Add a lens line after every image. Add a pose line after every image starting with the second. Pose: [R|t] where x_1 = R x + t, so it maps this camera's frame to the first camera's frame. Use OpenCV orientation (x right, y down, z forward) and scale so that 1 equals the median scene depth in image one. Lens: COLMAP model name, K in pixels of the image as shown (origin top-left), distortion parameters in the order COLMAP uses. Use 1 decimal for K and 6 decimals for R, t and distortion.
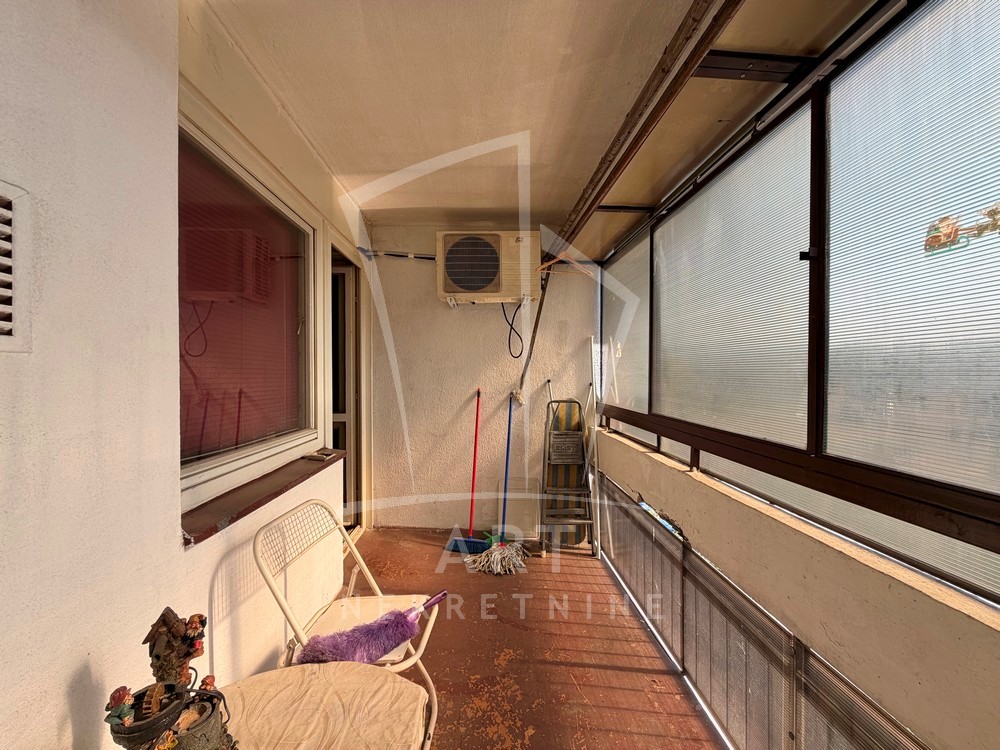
lens RADIAL K [[402.3, 0, 500.1], [0, 402.3, 375.2], [0, 0, 1]] dist [0.003399, -0.000986]
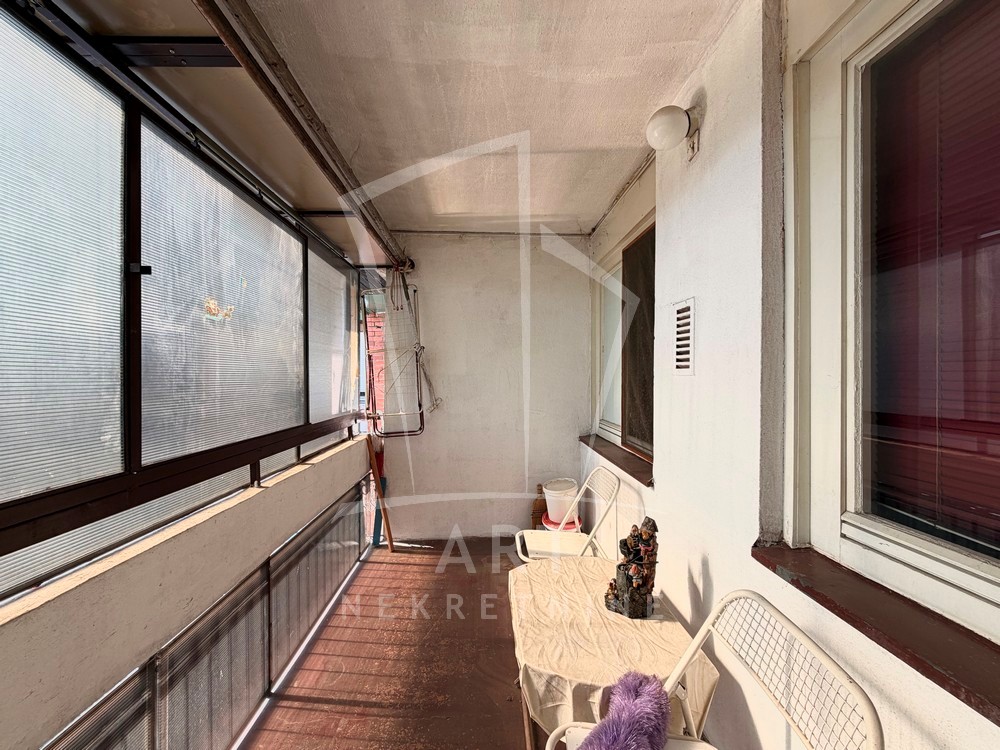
lens RADIAL K [[402.3, 0, 497.3], [0, 402.3, 376.8], [0, 0, 1]] dist [0.003399, -0.000986]
pose [[-0.999921, 0.001015, 0.012495, -0.124967], [0.001064, 0.999992, 0.003907, -0.038561], [-0.012491, 0.003920, -0.999914, 2.015695]]
